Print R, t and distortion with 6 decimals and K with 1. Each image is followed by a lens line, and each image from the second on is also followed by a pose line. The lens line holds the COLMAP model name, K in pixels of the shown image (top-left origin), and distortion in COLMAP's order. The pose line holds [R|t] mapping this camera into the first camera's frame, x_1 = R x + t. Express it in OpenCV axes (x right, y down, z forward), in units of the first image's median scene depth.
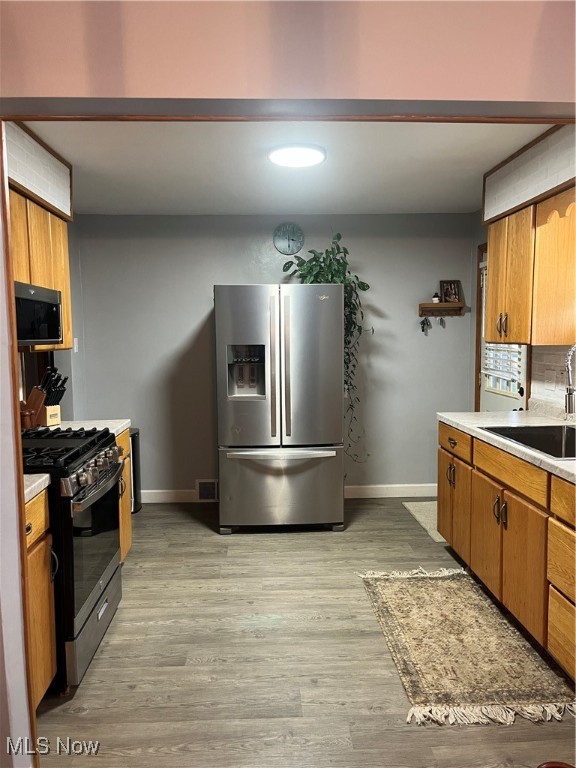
lens RADIAL K [[573.8, 0, 271.6], [0, 573.8, 403.5], [0, 0, 1]] dist [0.042562, -0.038890]
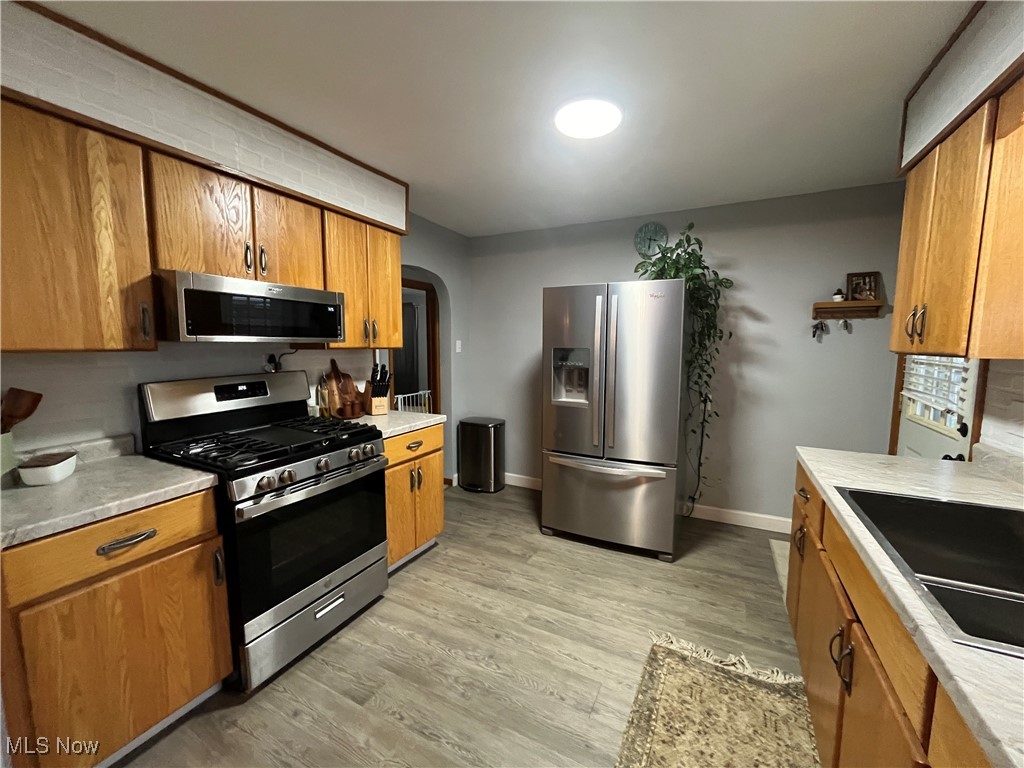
lens RADIAL K [[409.4, 0, 510.0], [0, 409.4, 392.4], [0, 0, 1]] dist [-0.002810, -0.000211]
pose [[0.877212, 0.071809, -0.474702, 0.194481], [-0.070921, 0.997285, 0.019805, -0.034151], [0.474836, 0.016293, 0.879924, 0.343621]]
